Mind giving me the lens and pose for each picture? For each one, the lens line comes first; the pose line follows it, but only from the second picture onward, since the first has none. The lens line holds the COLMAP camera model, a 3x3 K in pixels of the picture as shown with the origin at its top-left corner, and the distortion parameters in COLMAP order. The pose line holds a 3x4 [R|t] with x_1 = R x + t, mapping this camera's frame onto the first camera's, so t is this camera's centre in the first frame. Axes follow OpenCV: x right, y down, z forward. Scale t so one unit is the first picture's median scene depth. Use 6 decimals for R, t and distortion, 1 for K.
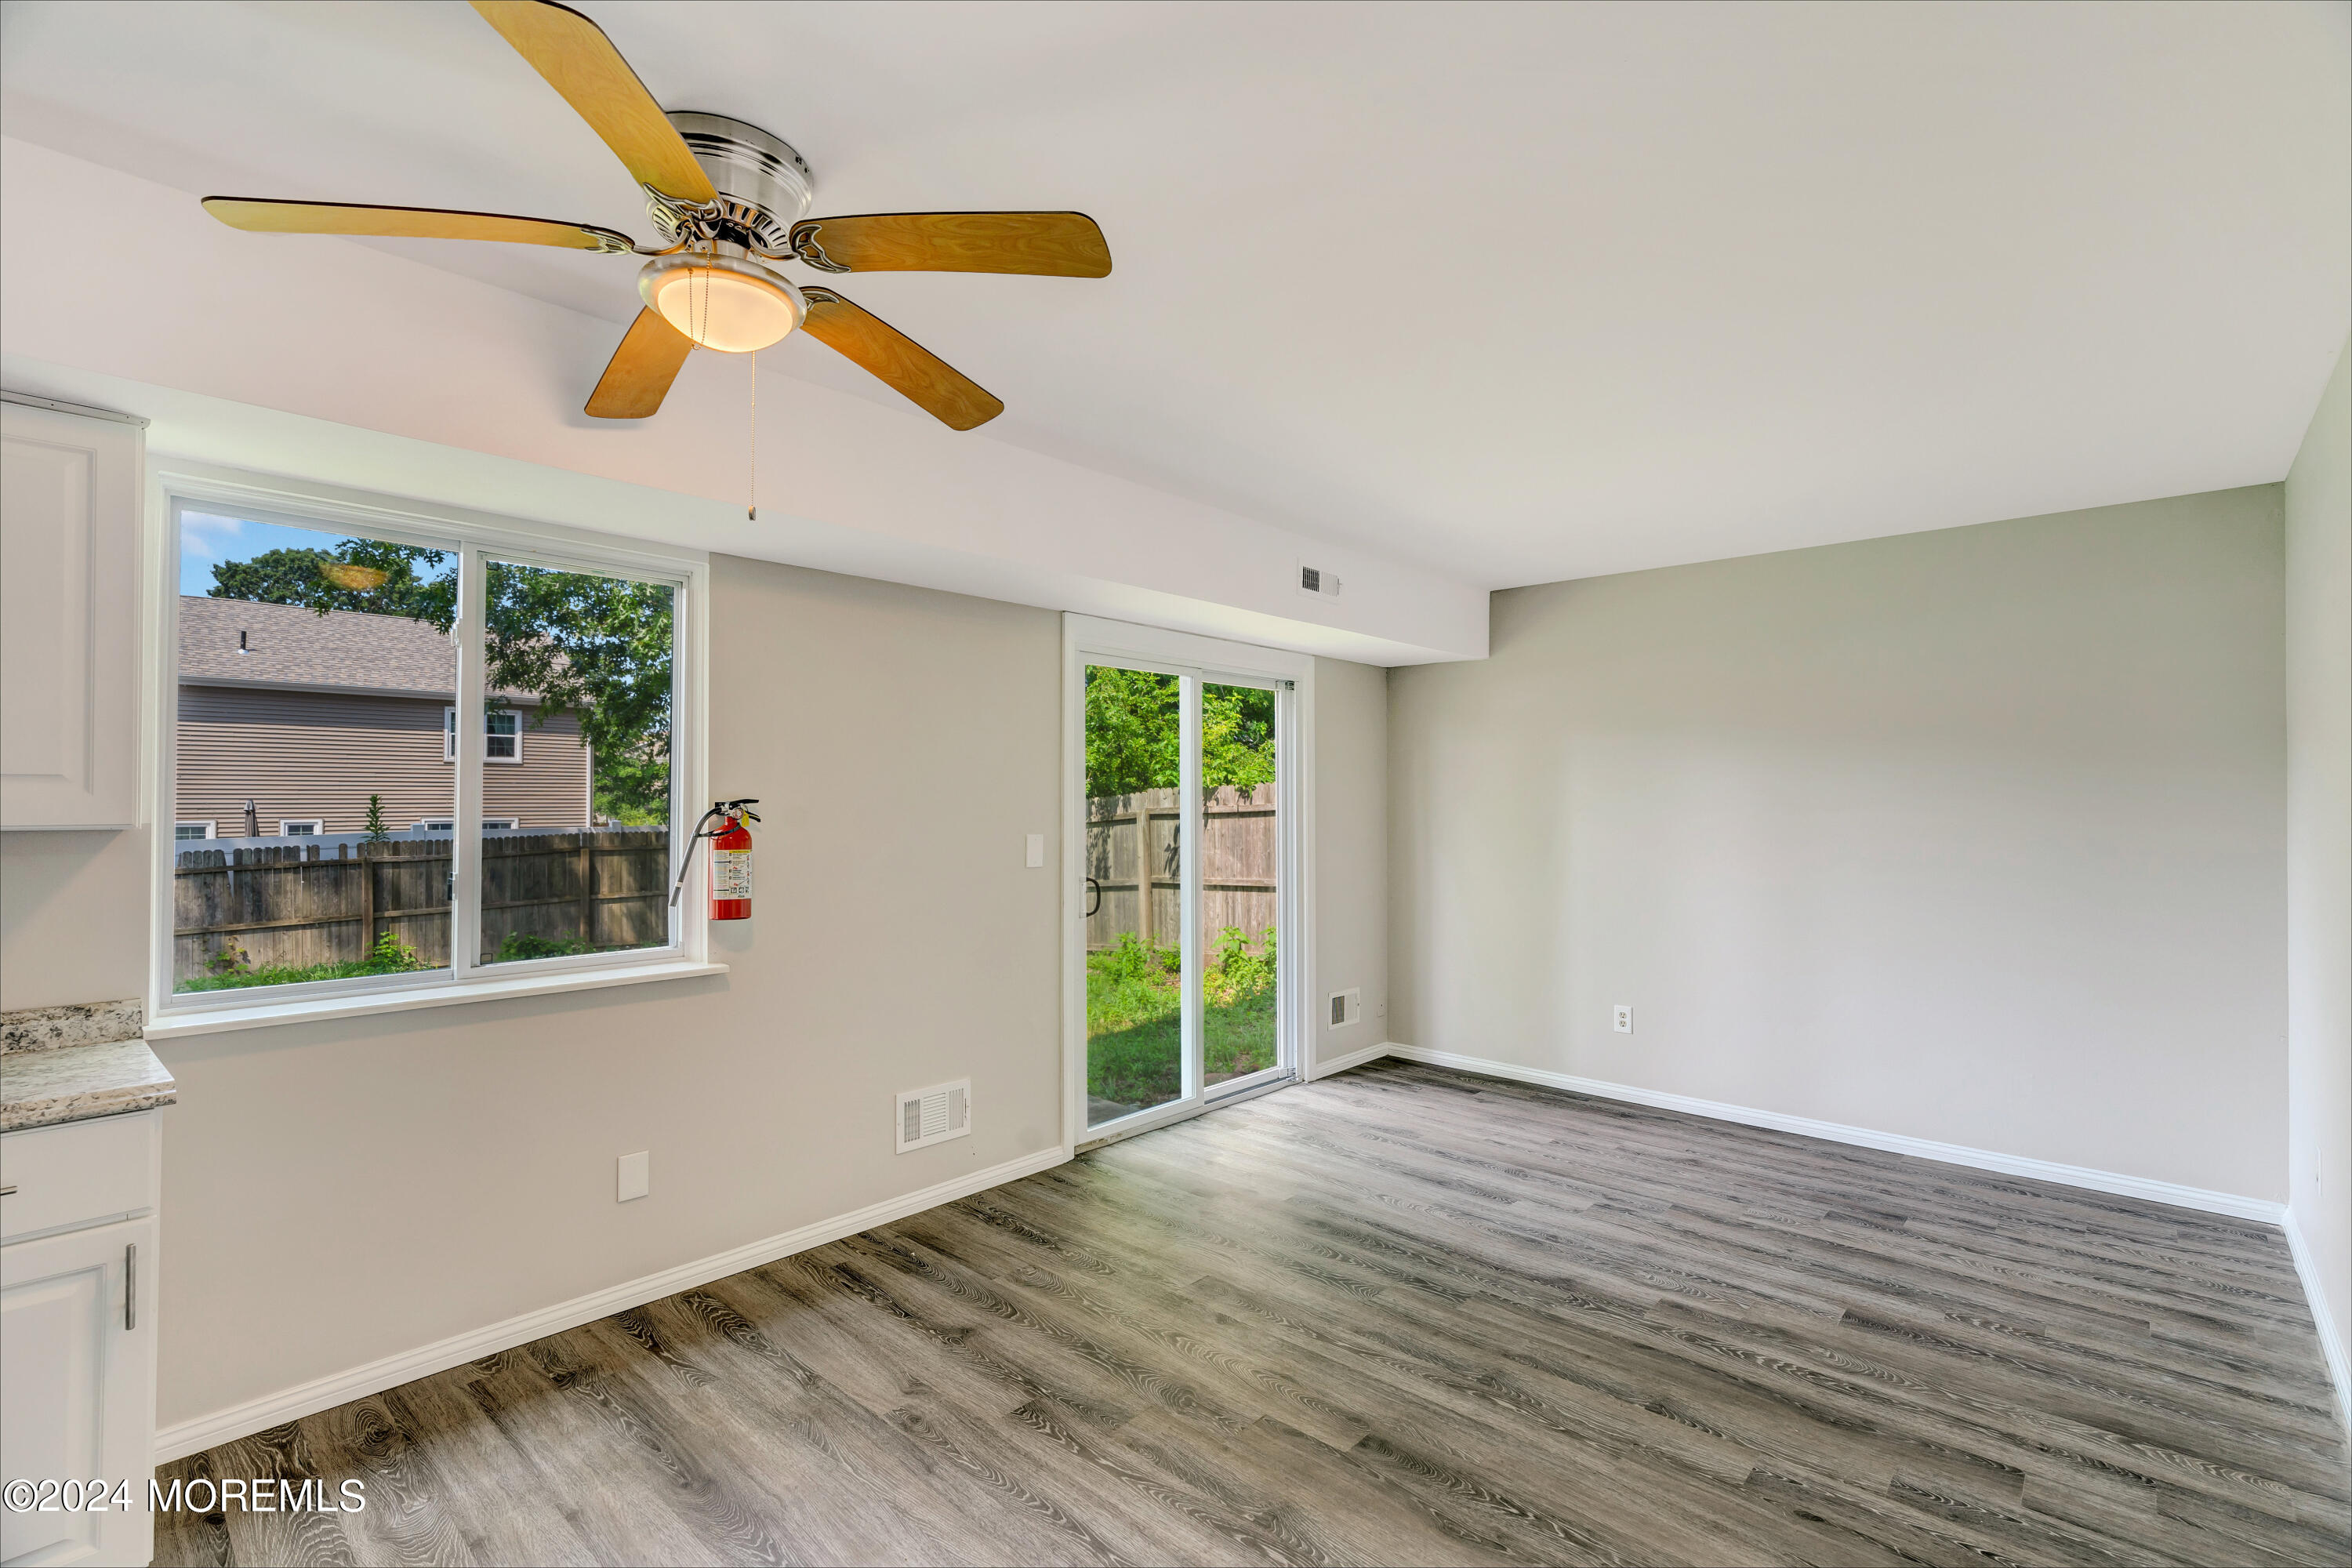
lens RADIAL K [[1046.1, 0, 1176.0], [0, 1046.1, 784.0], [0, 0, 1]] dist [-0.003530, 0.000585]
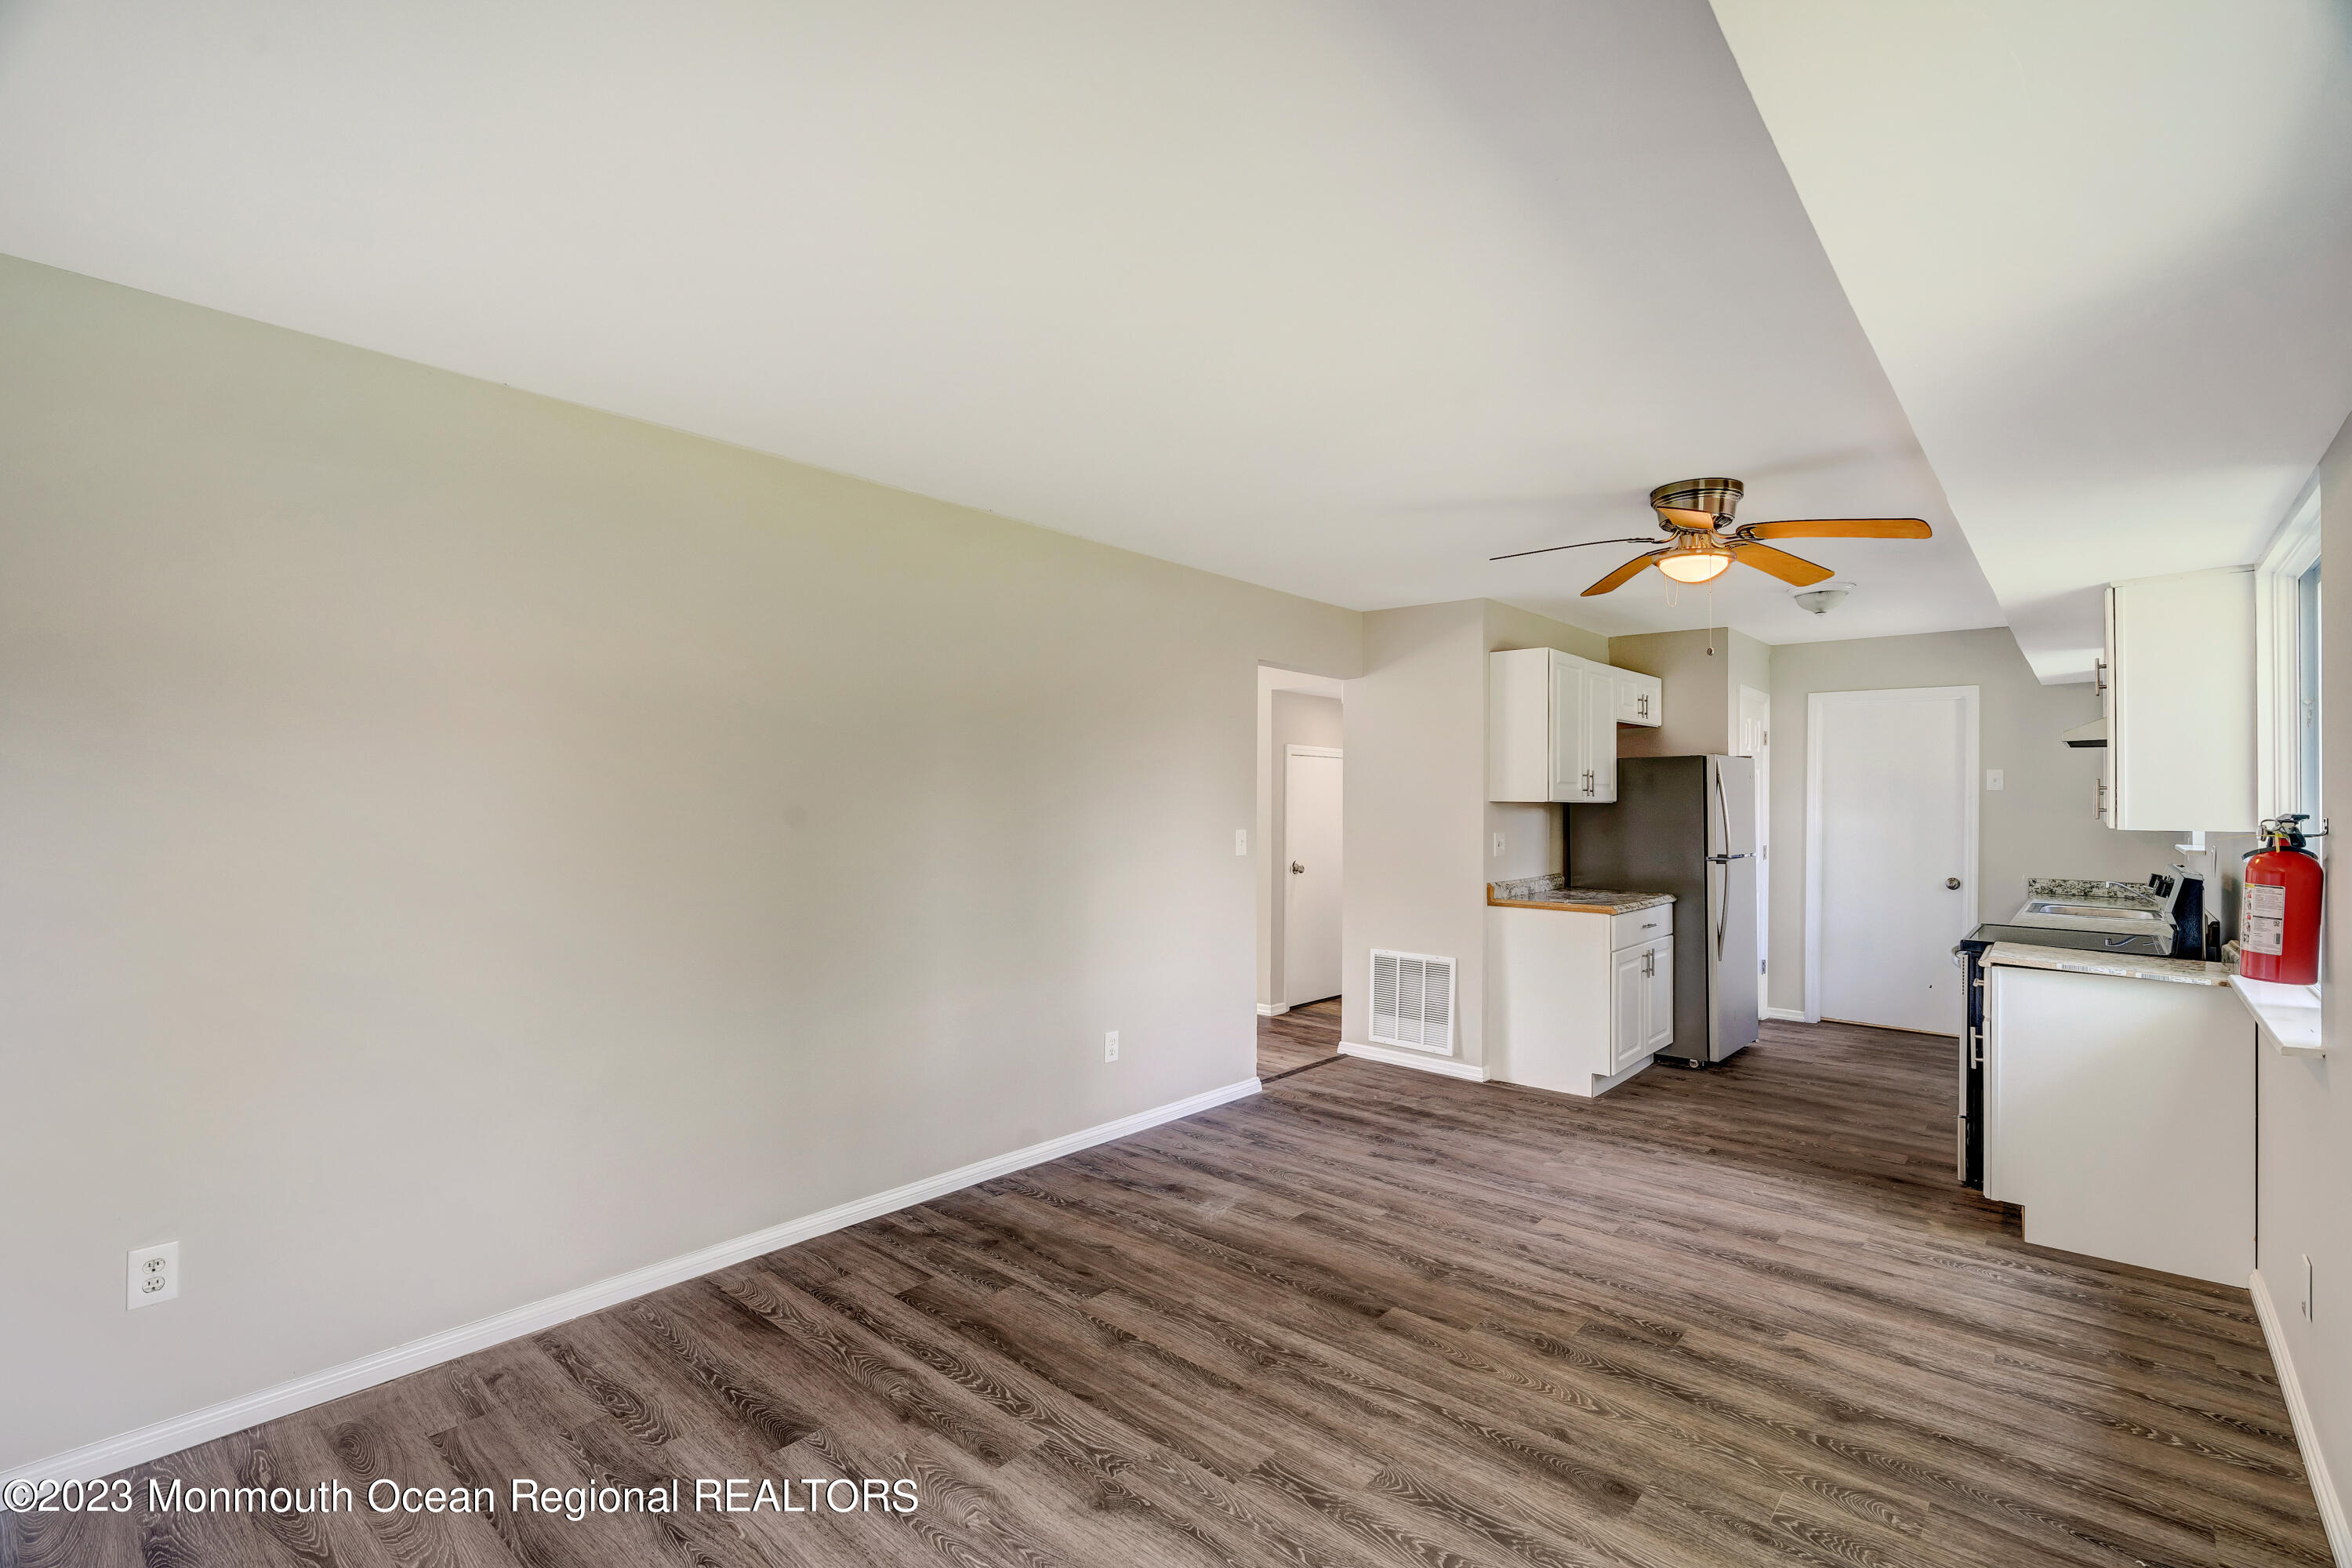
lens RADIAL K [[1050.6, 0, 1176.0], [0, 1050.6, 784.0], [0, 0, 1]] dist [-0.003254, 0.000697]
pose [[-0.999643, -0.010435, -0.024591, 0.403960], [-0.009687, 0.999492, -0.030371, 0.027674], [0.024895, -0.030122, -0.999236, 1.979997]]
